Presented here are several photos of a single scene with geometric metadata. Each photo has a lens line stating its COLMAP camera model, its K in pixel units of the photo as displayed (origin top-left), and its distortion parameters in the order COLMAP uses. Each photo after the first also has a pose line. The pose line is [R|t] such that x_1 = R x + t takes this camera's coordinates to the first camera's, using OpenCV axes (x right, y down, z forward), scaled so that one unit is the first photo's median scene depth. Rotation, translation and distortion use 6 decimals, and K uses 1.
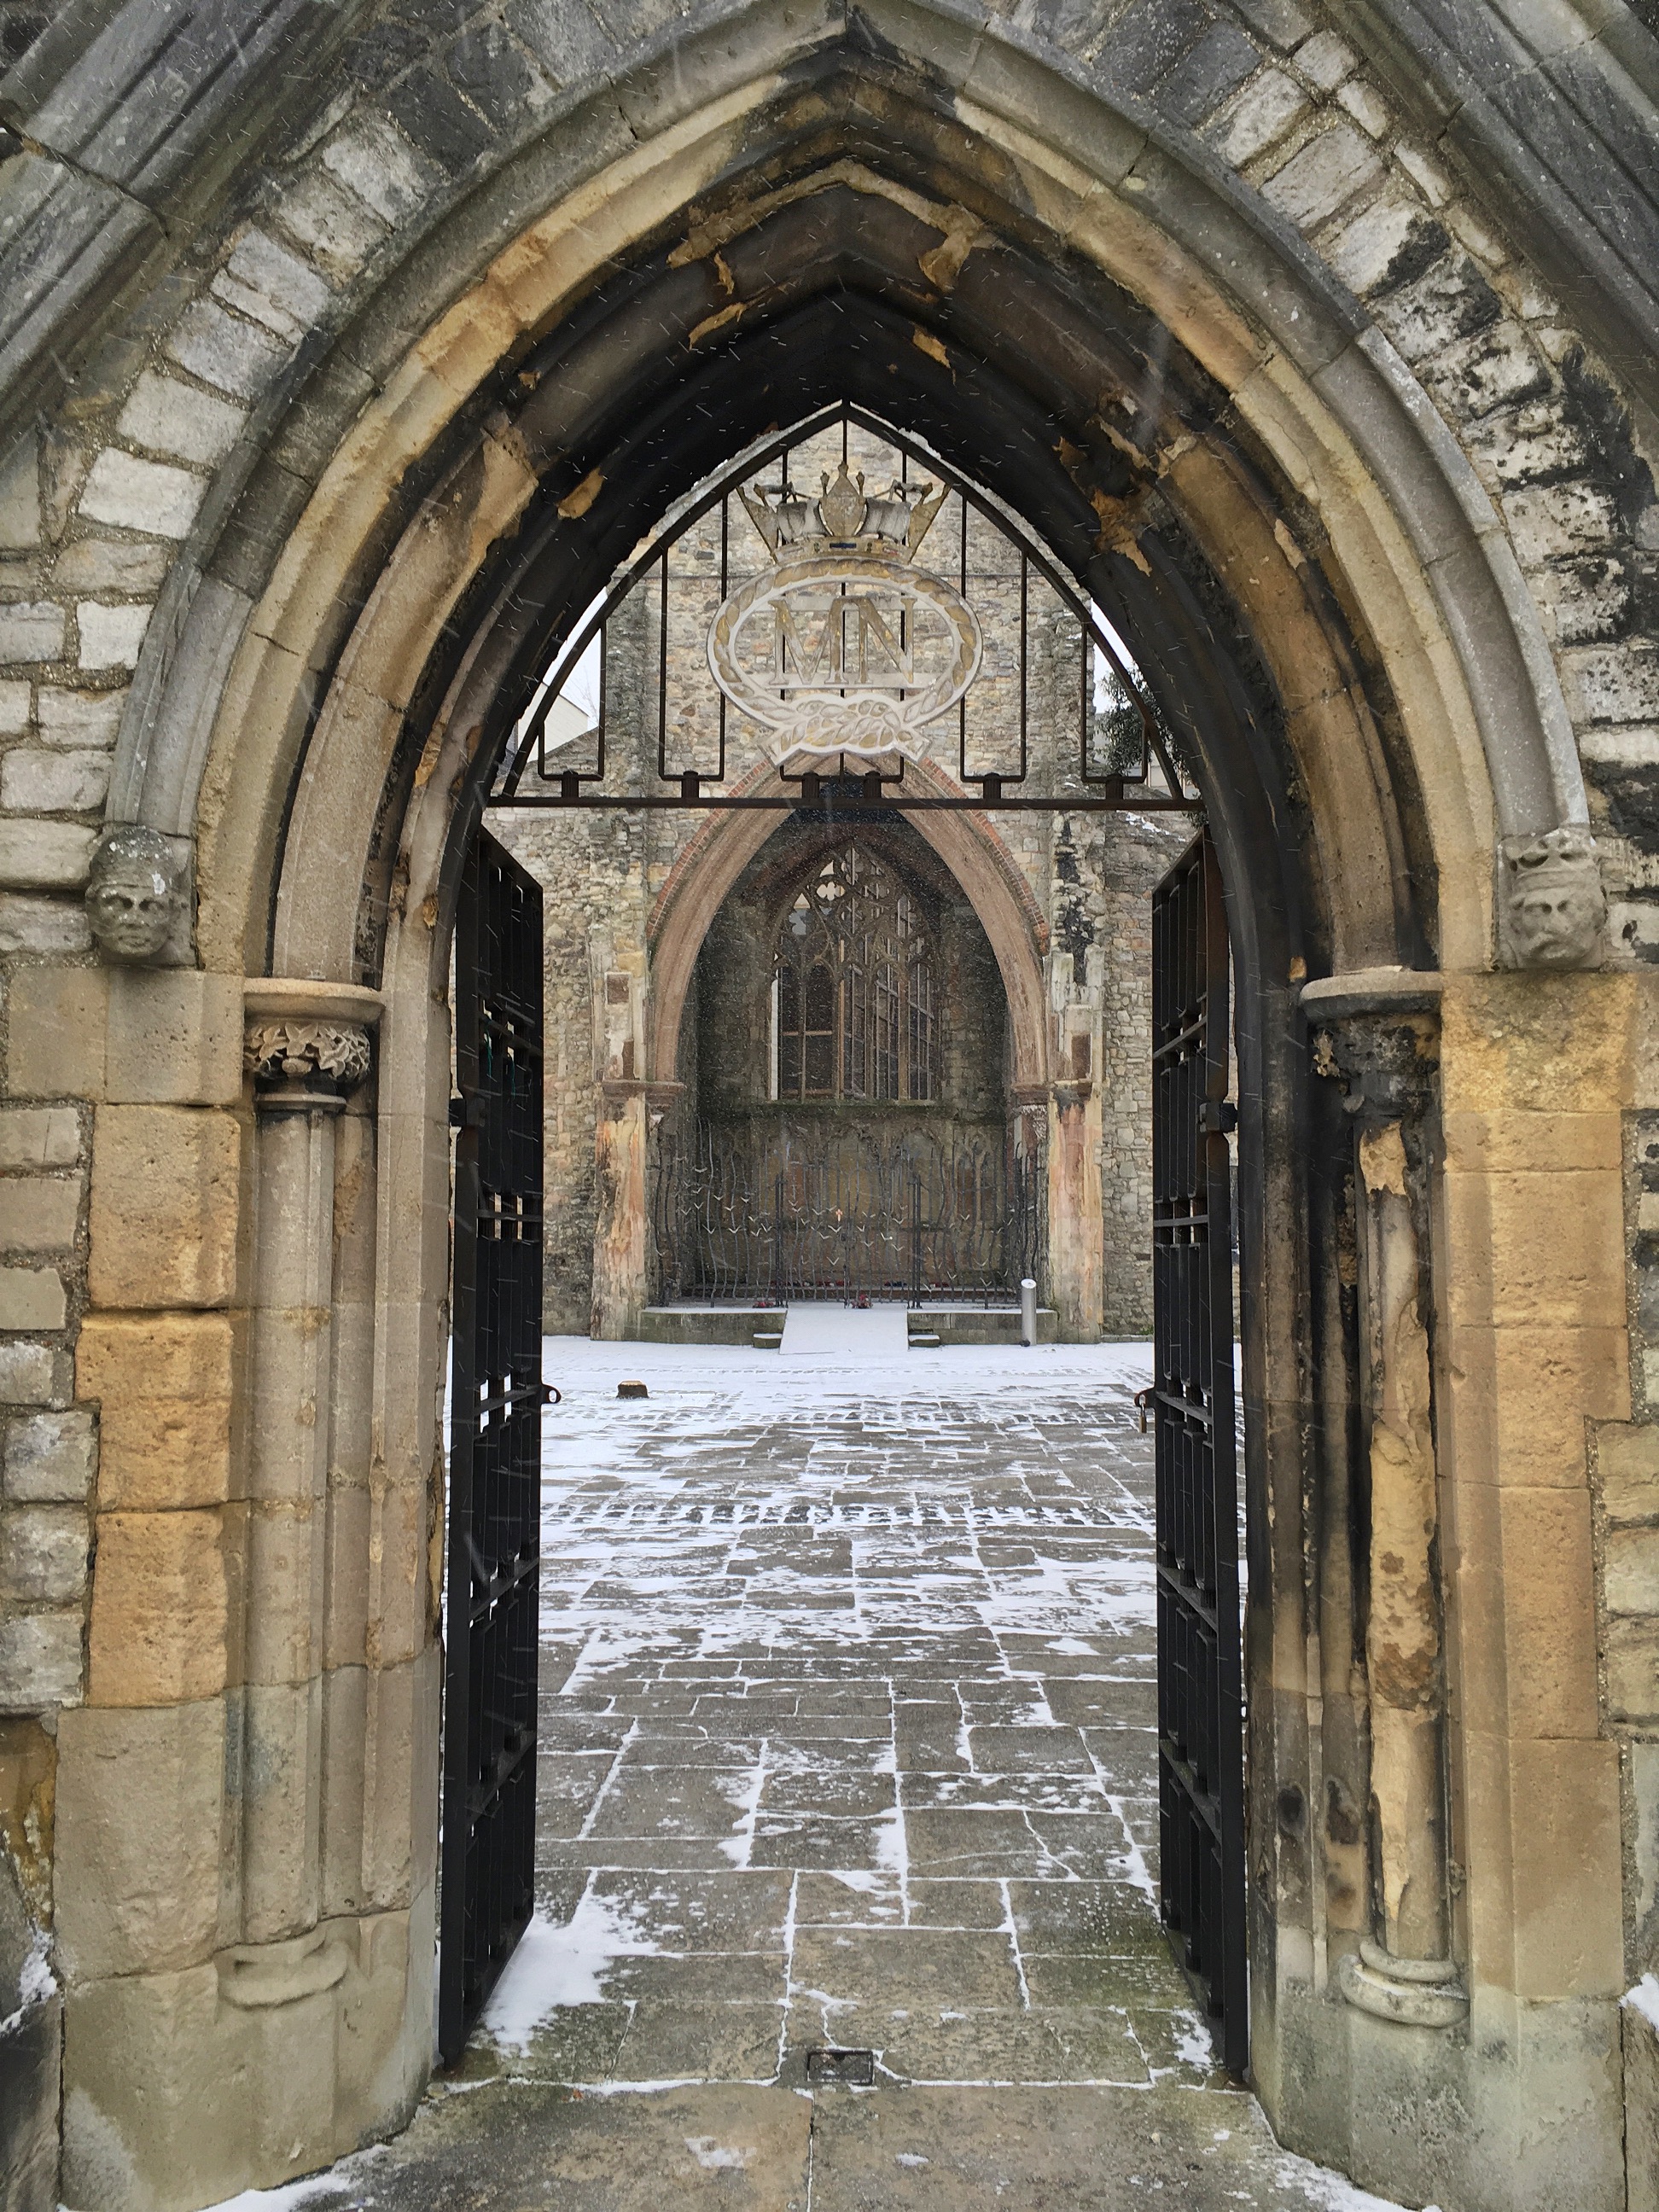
lens RADIAL K [[1889.3, 0, 794.3], [0, 1889.3, 1073.5], [0, 0, 1]] dist [0.092459, -0.003506]
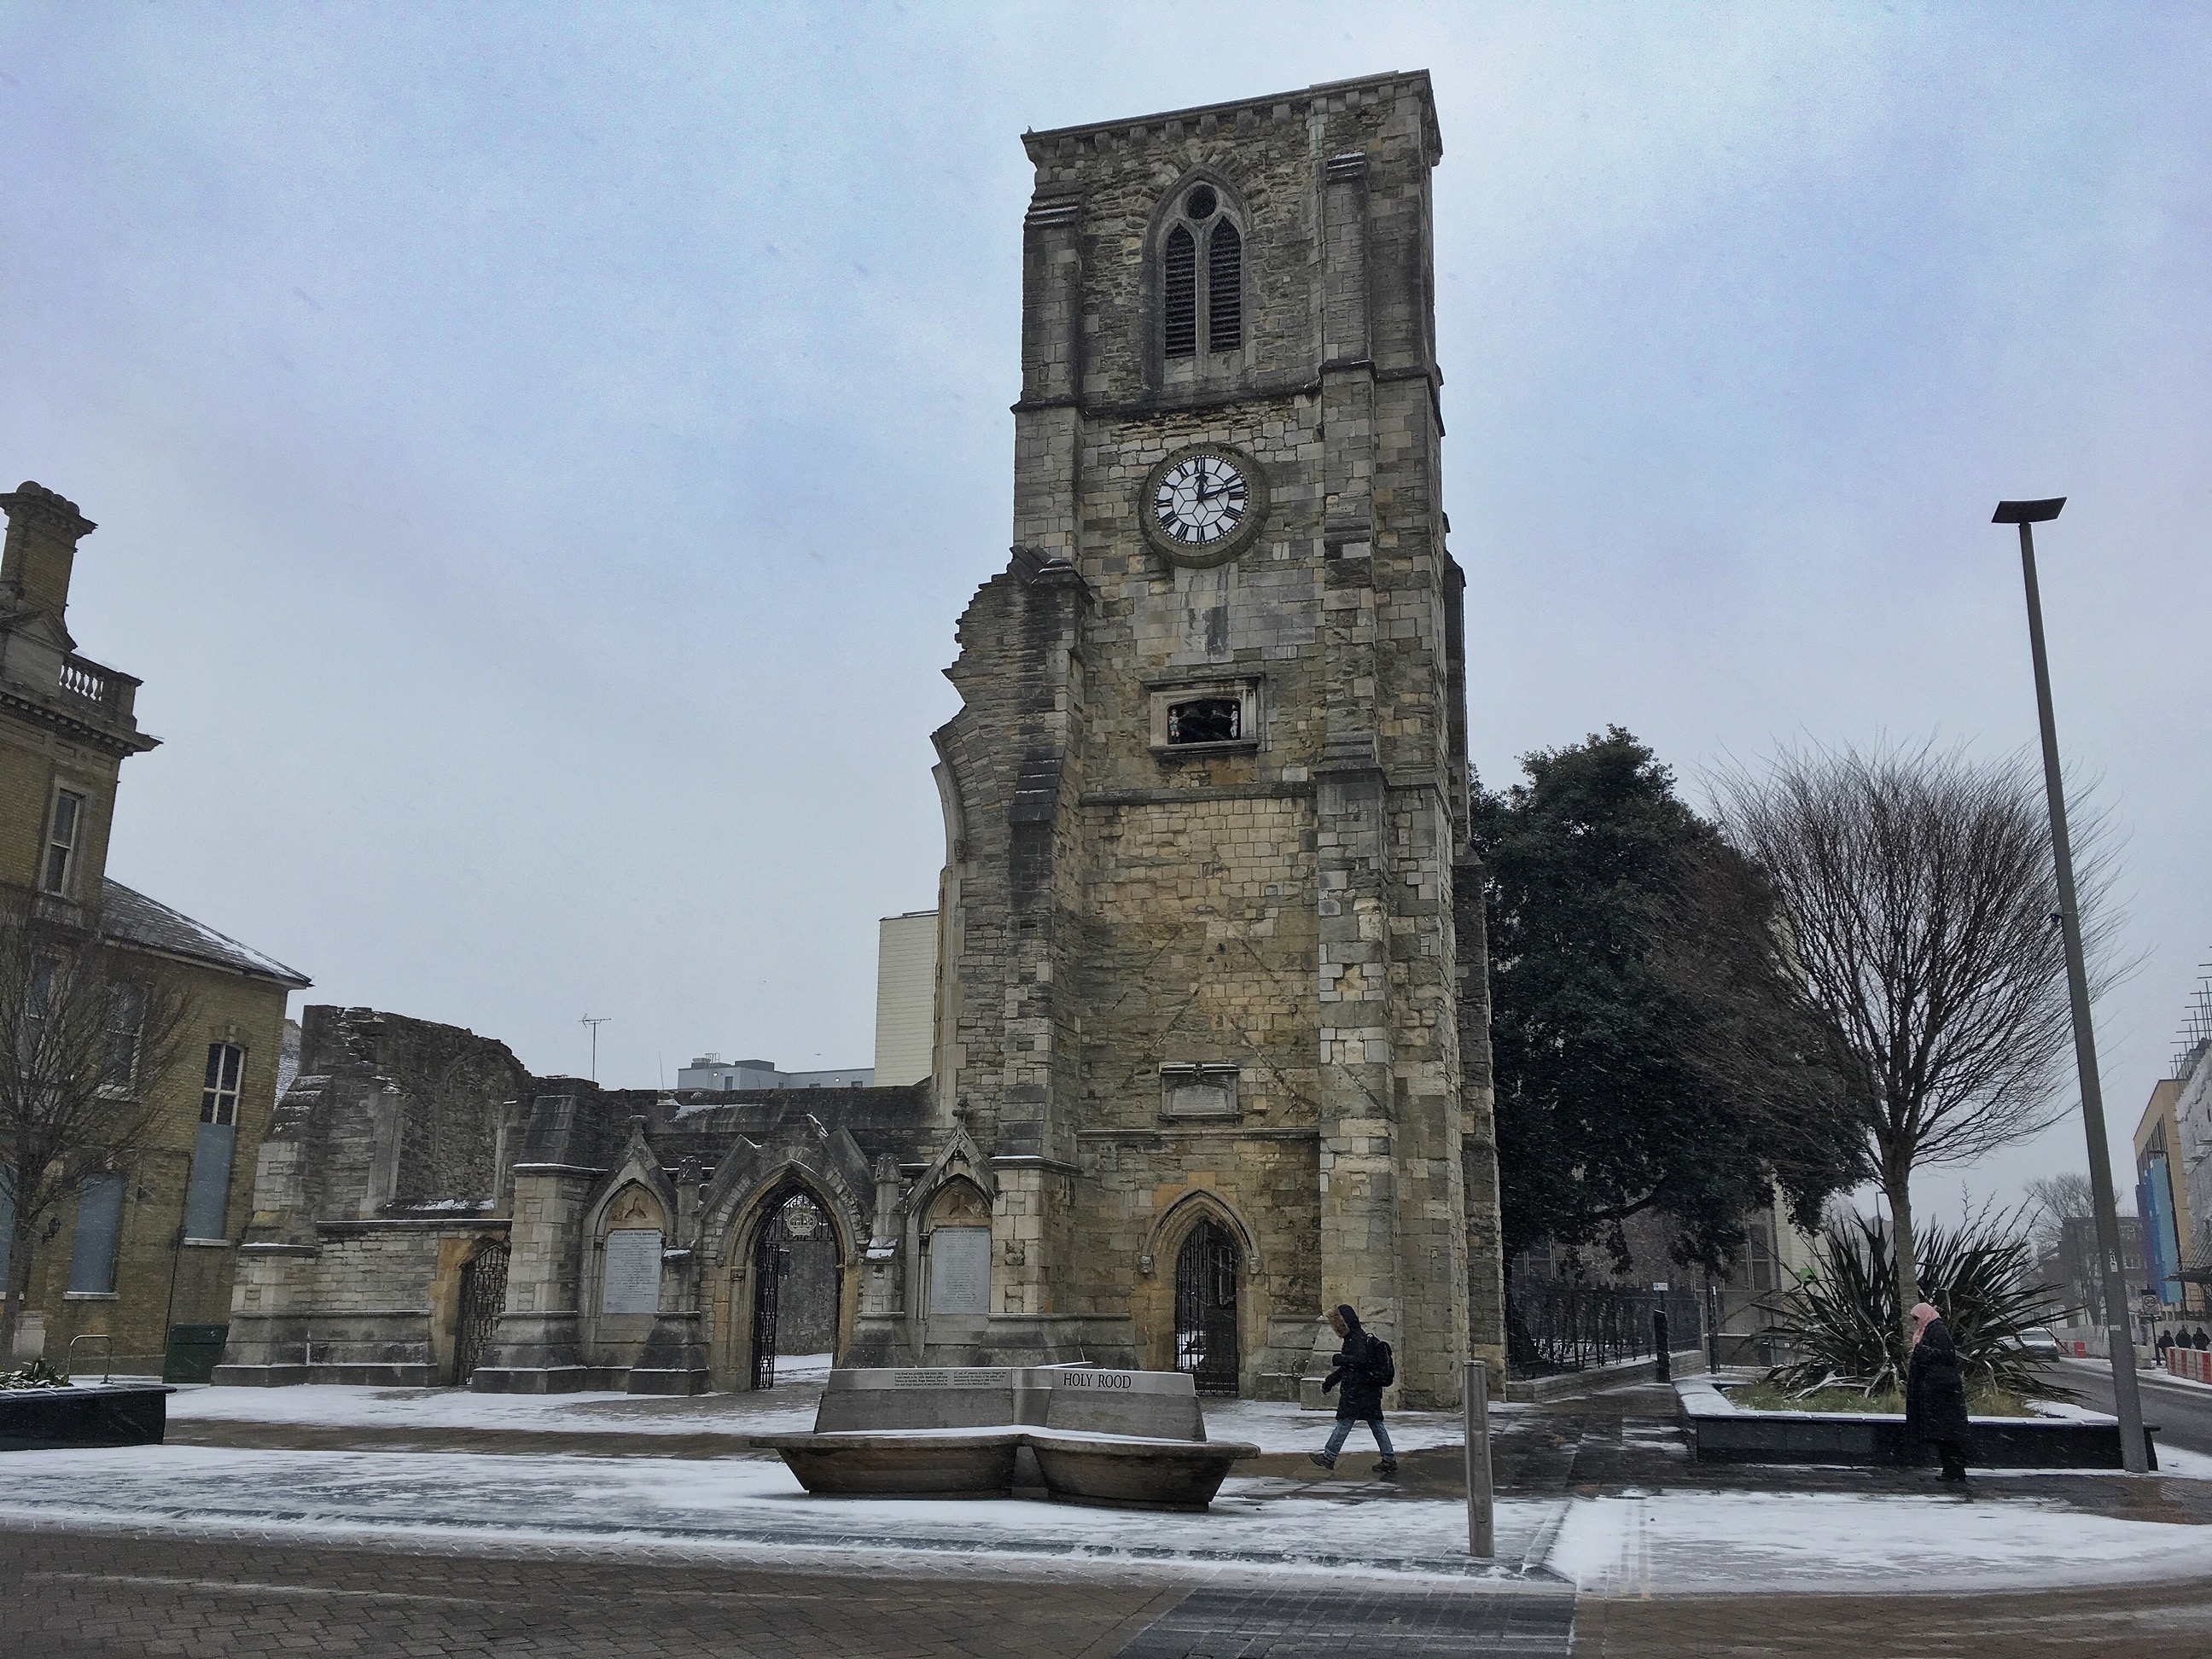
lens RADIAL K [[1889.3, 0, 1106.0], [0, 1889.3, 829.5], [0, 0, 1]] dist [0.092459, -0.003506]
pose [[0.969981, -0.053541, -0.237212, 0.416794], [0.016285, 0.987573, -0.156317, -0.073316], [0.242634, 0.147762, 0.958799, -0.854315]]
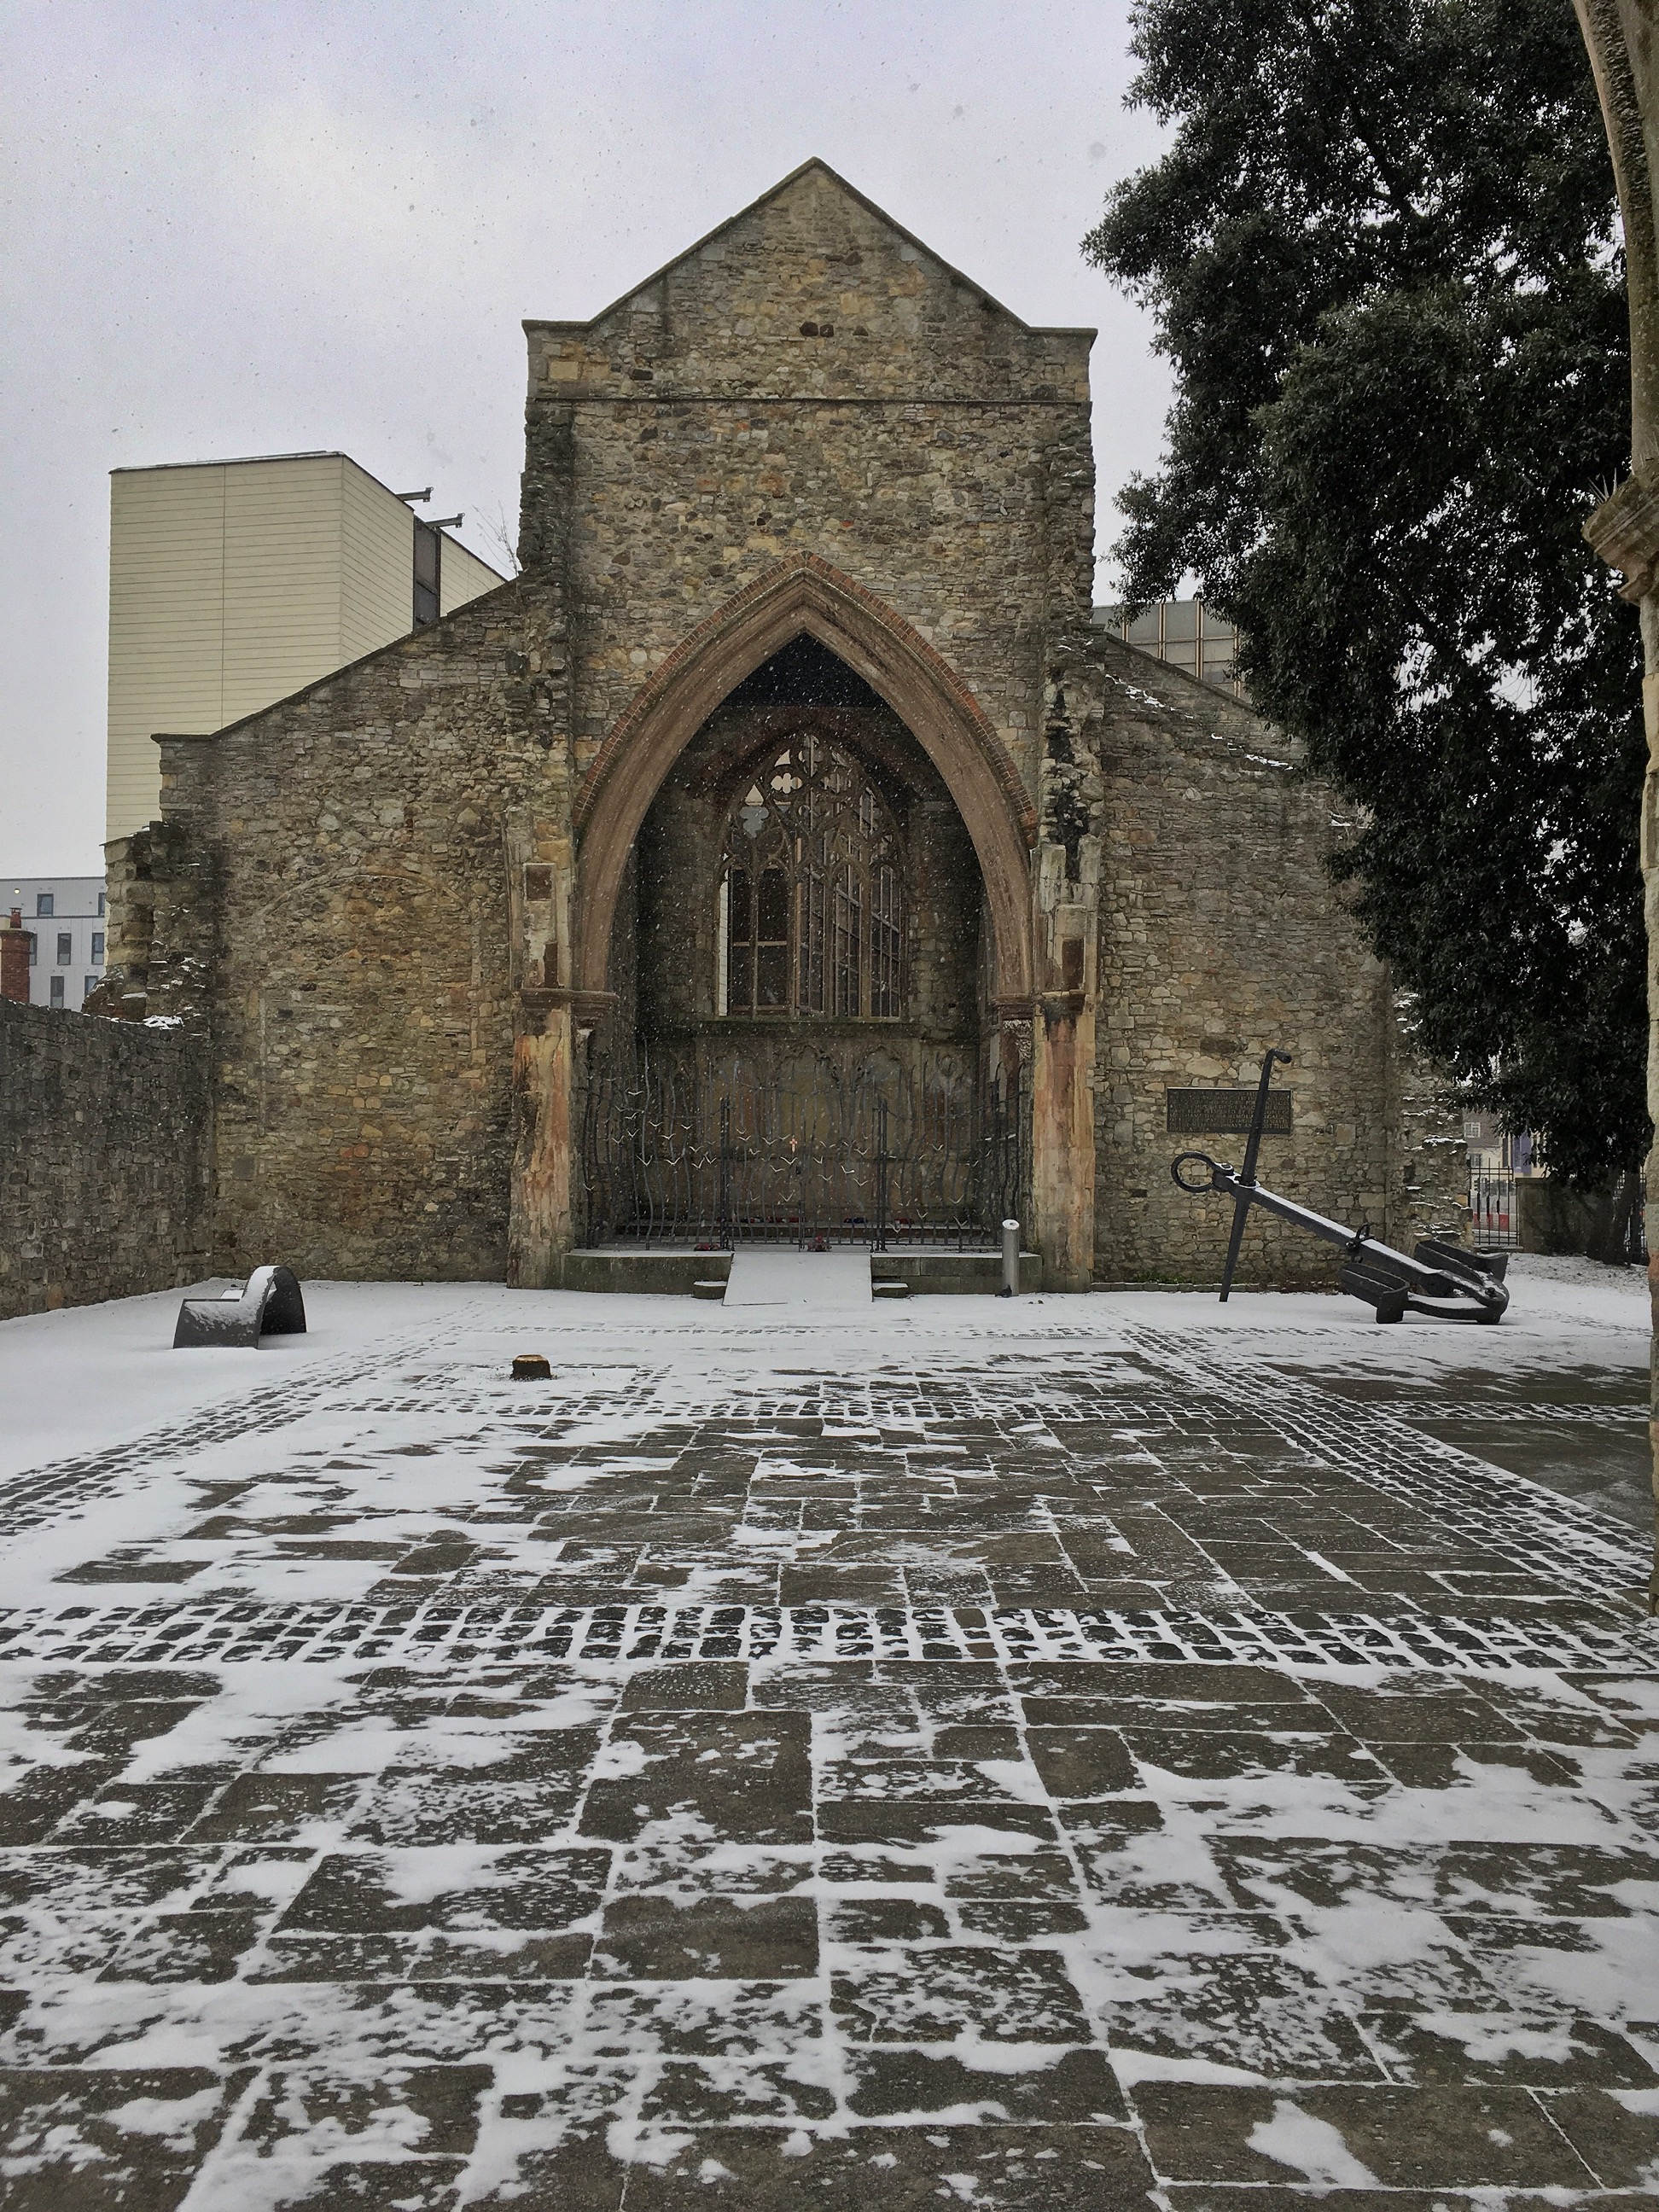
lens RADIAL K [[1889.3, 0, 794.3], [0, 1889.3, 1073.5], [0, 0, 1]] dist [0.092459, -0.003506]
pose [[0.999707, 0.005274, 0.023618, 0.003304], [-0.006199, 0.999210, 0.039255, 0.007986], [-0.023392, -0.039390, 0.998950, 0.134459]]
